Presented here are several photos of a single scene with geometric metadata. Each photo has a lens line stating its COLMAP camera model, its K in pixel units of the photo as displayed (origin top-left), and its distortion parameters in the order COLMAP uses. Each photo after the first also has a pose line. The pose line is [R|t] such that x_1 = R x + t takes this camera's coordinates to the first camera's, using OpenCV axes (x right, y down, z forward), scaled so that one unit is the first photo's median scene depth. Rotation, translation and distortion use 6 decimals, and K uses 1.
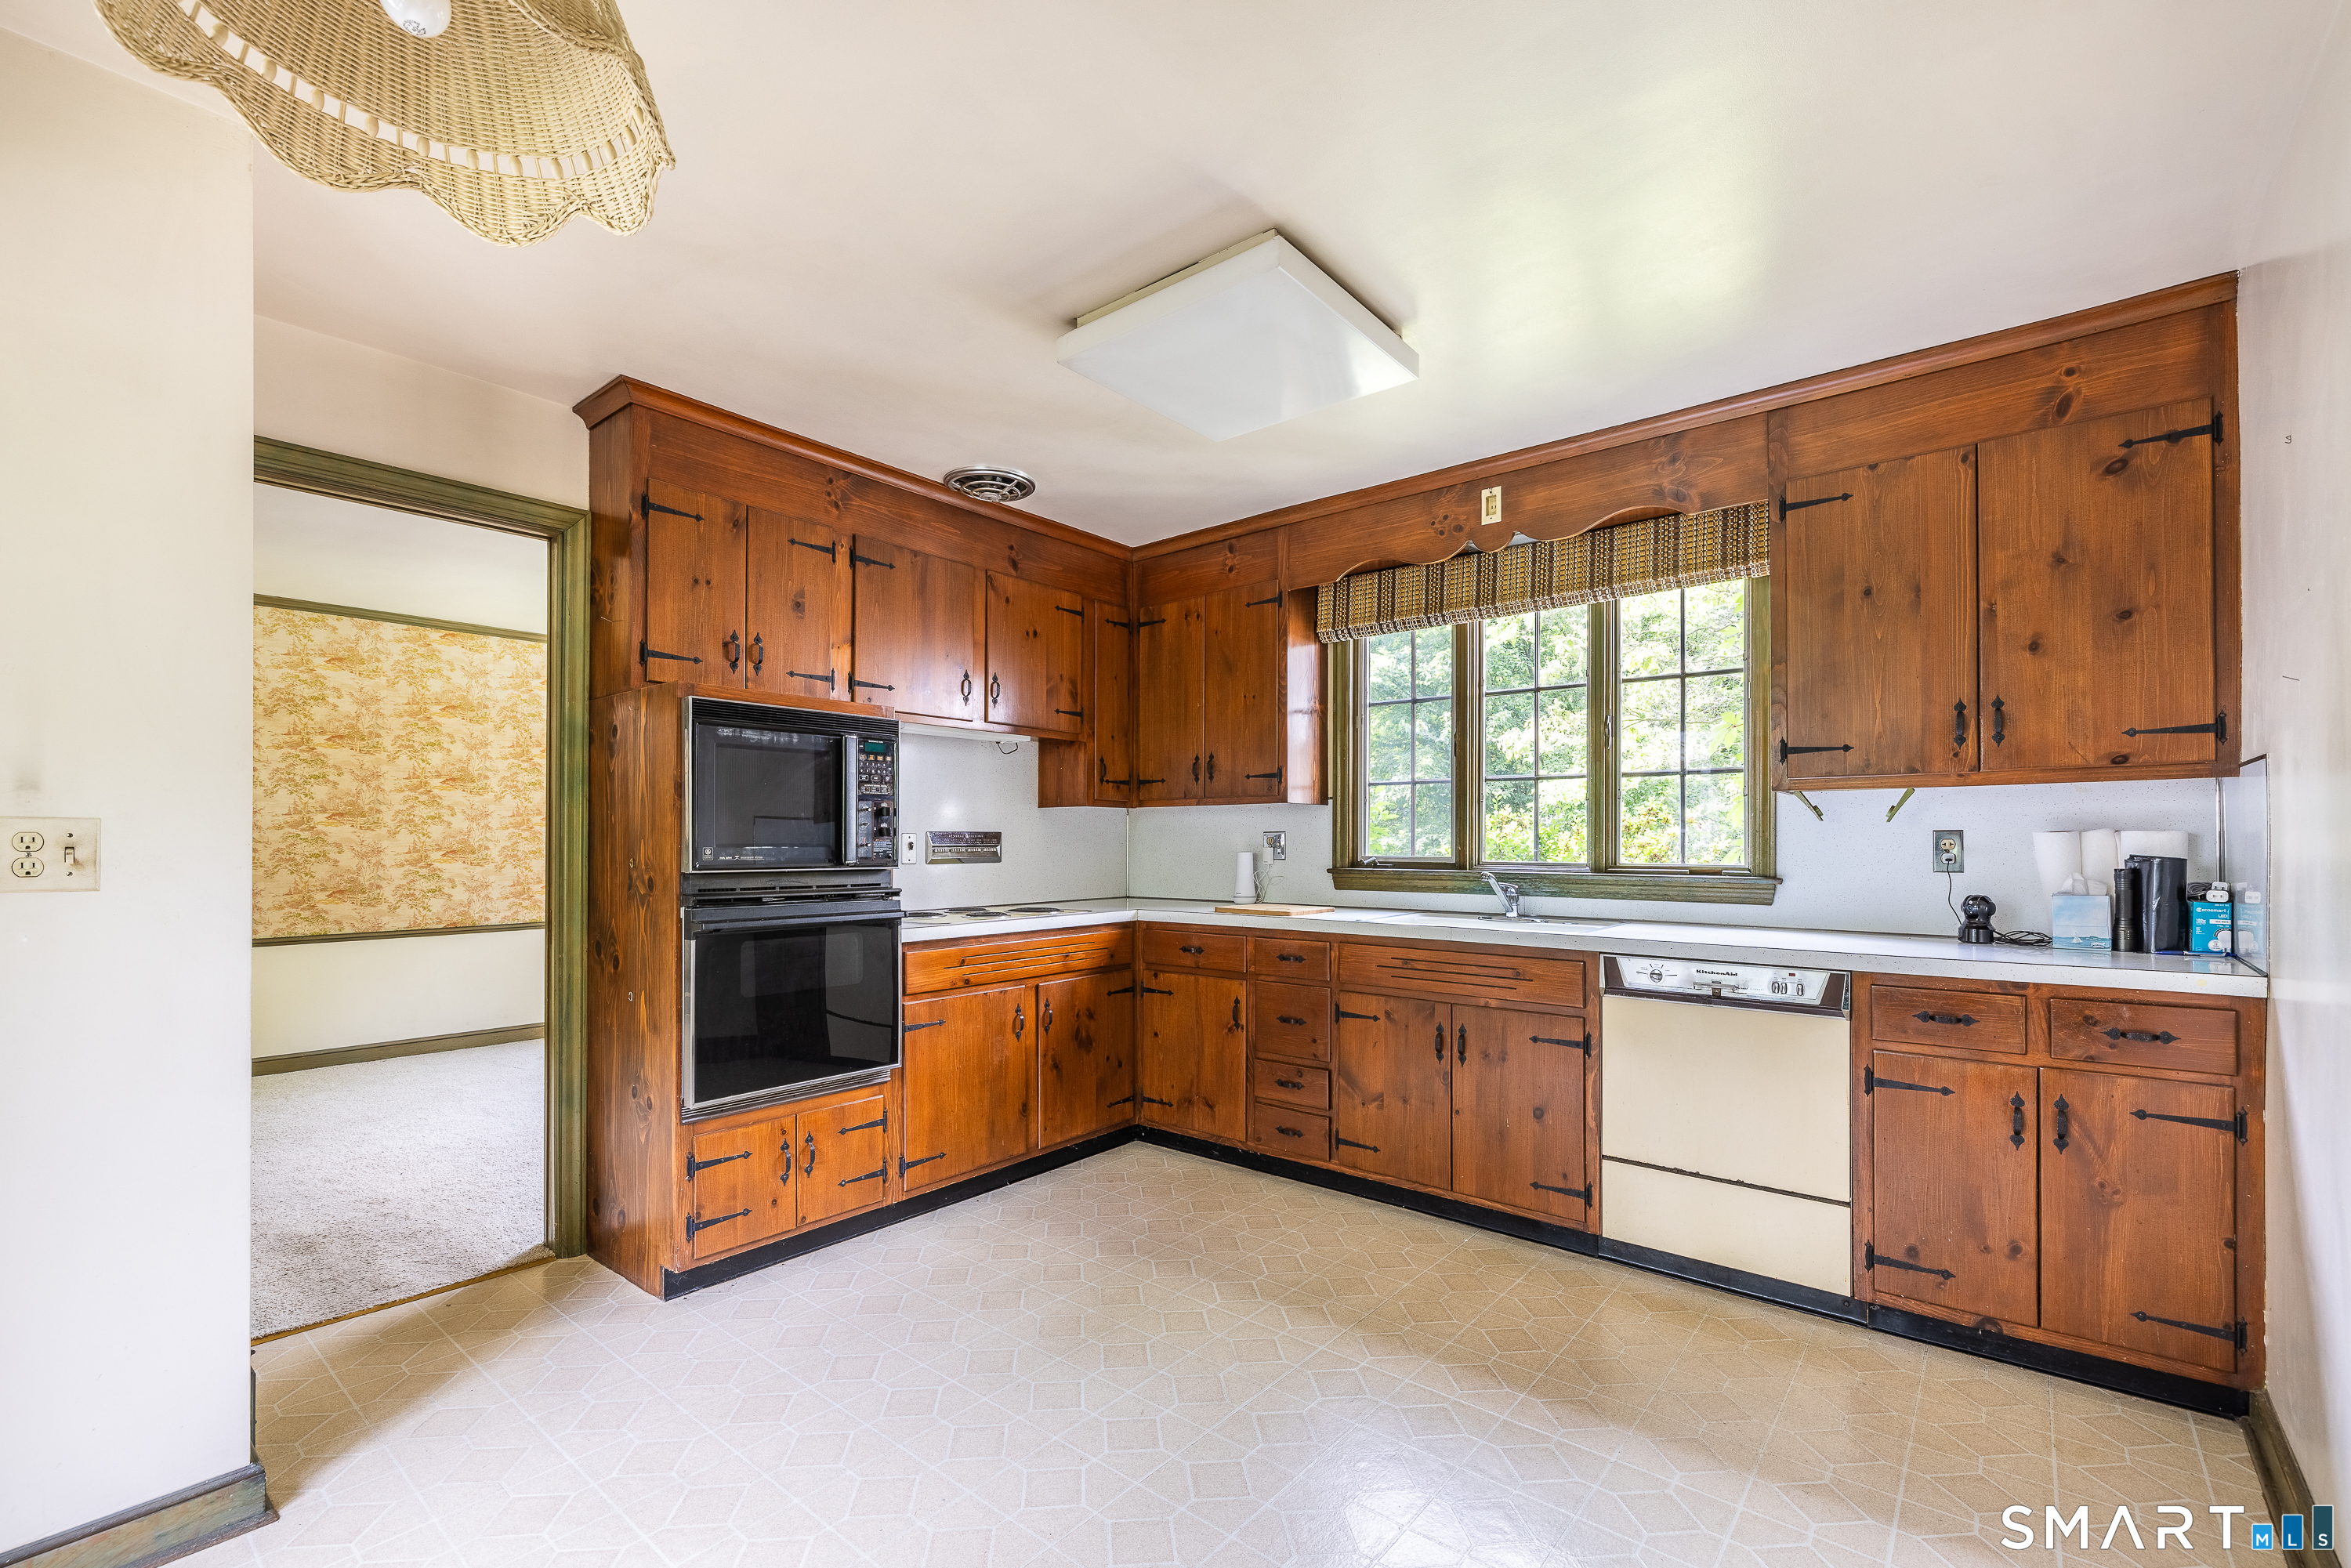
lens RADIAL K [[1026.0, 0, 1107.6], [0, 1026.0, 832.3], [0, 0, 1]] dist [0.006297, -0.001420]
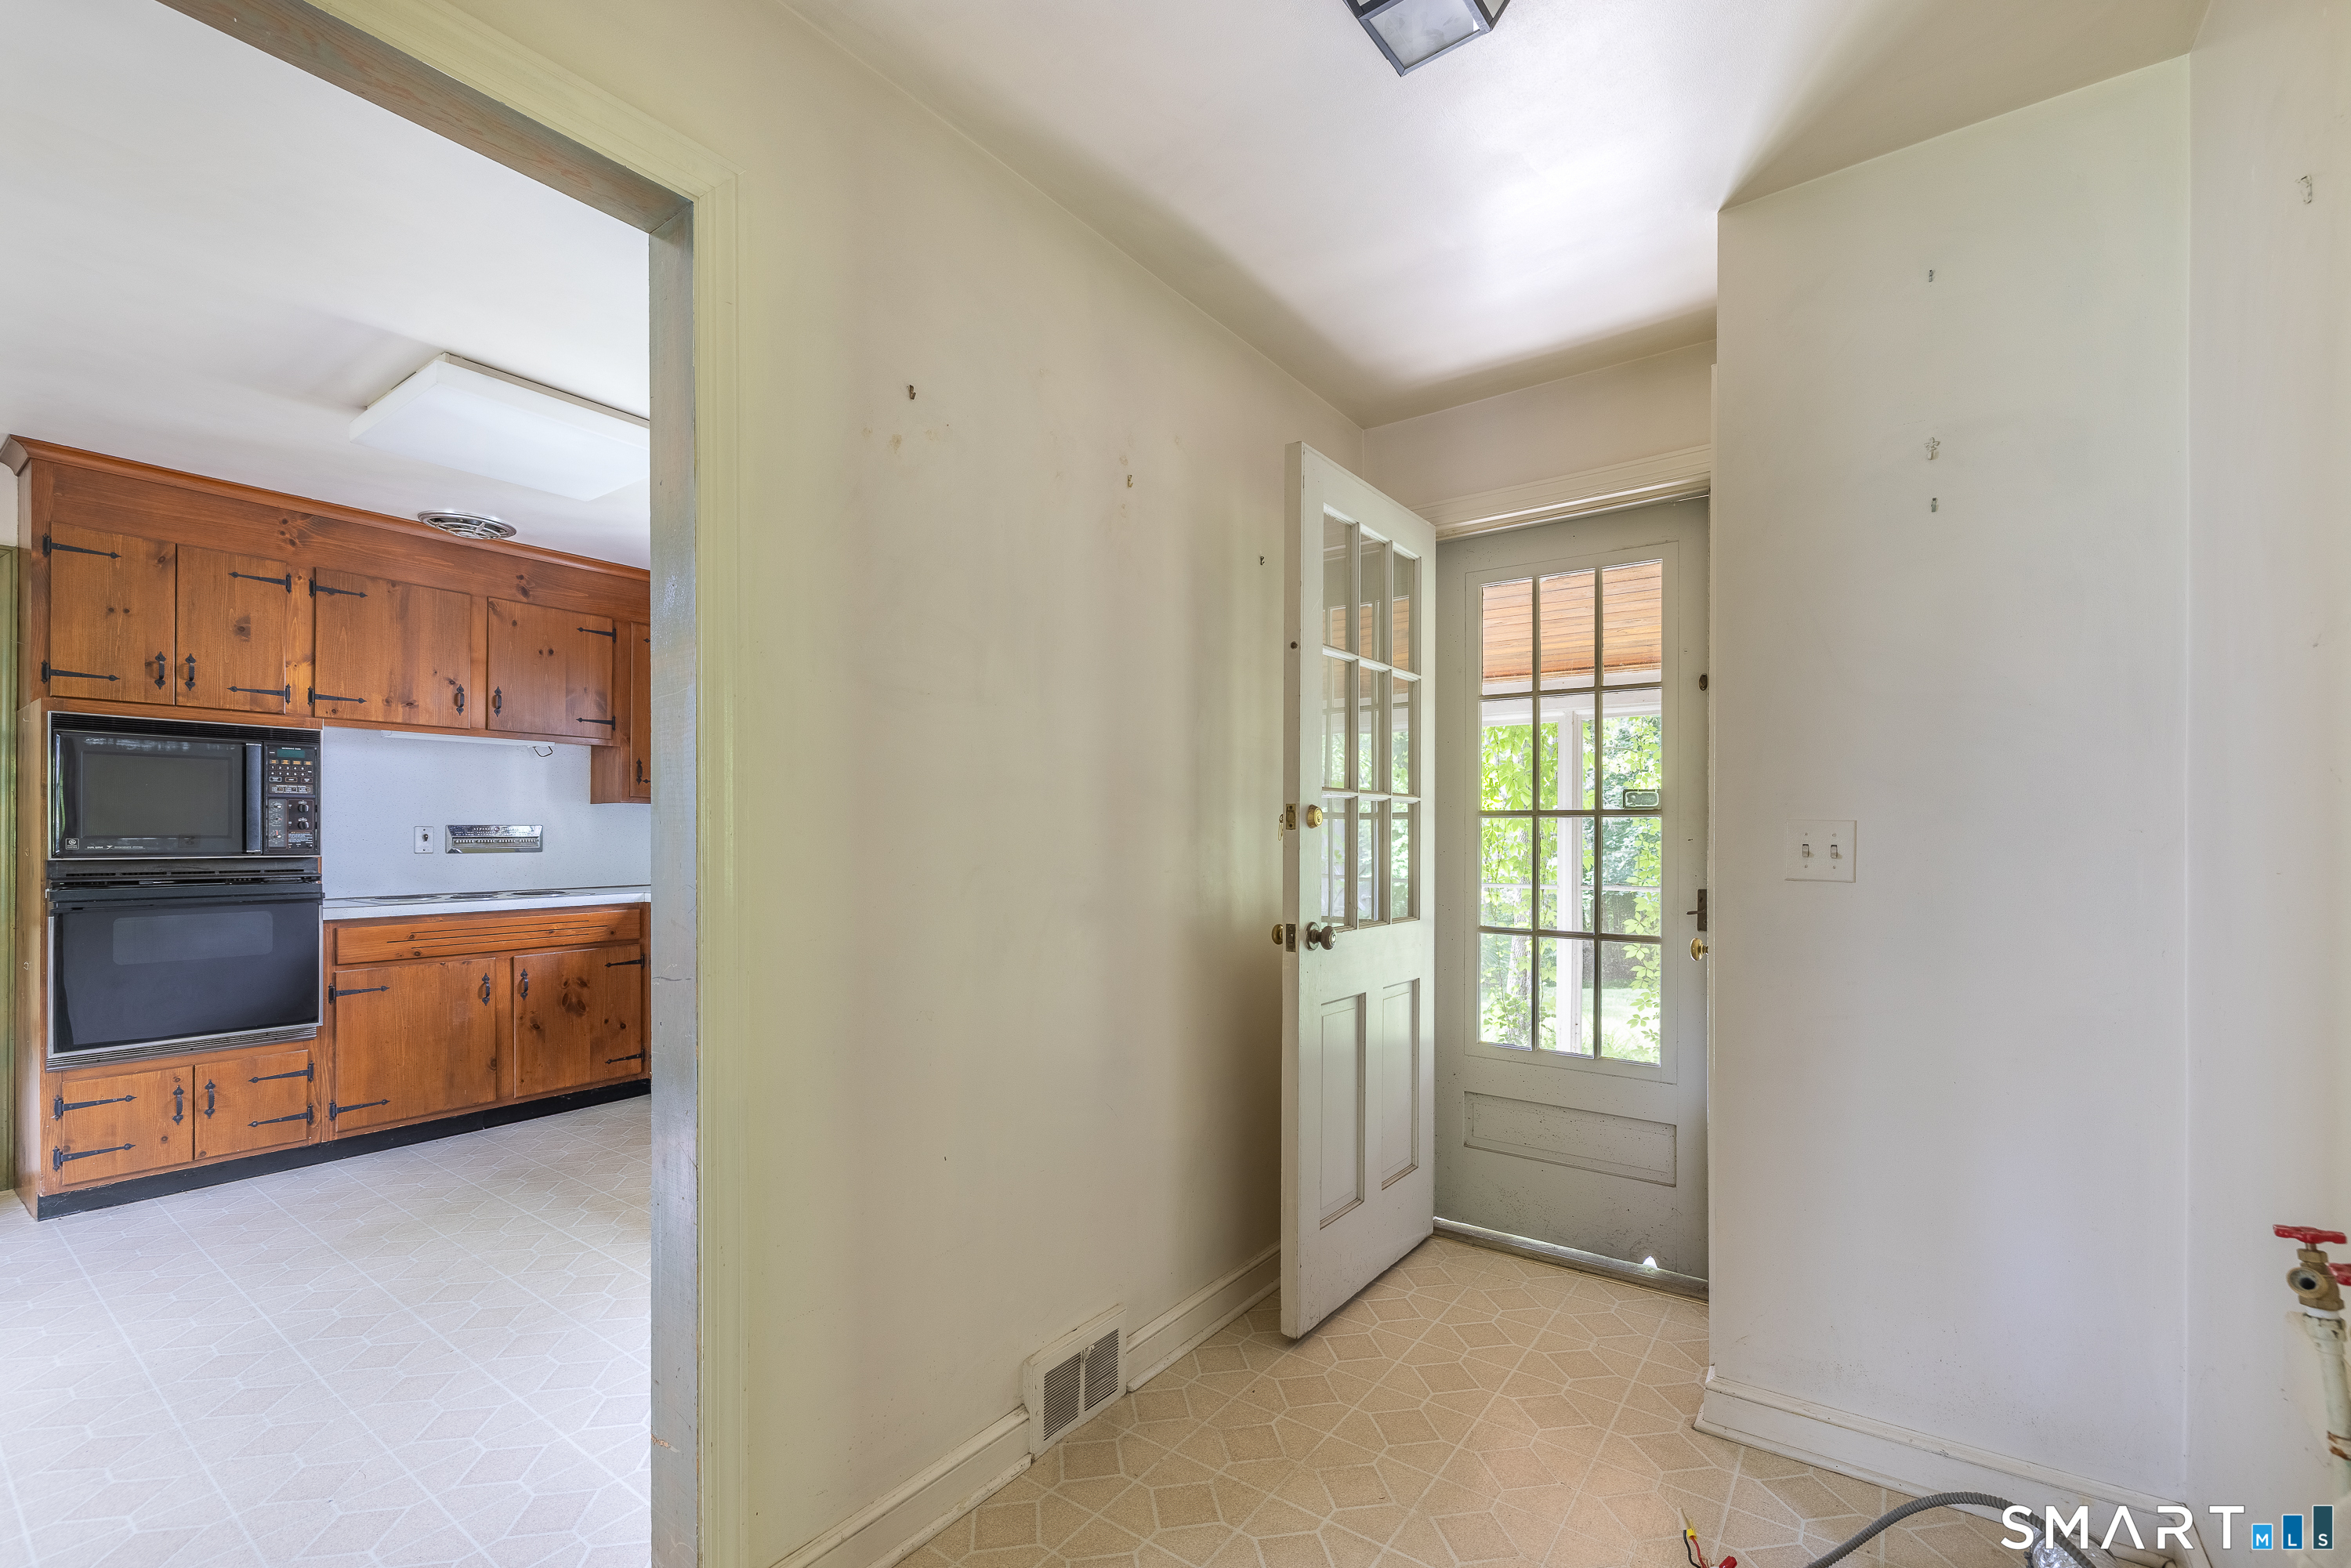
lens RADIAL K [[1026.0, 0, 1247.3], [0, 1026.0, 831.4], [0, 0, 1]] dist [0.006297, -0.001420]
pose [[0.997477, 0.001987, 0.070968, 0.750129], [-0.002584, 0.999962, 0.008332, -0.006276], [-0.070949, -0.008495, 0.997444, -0.242881]]
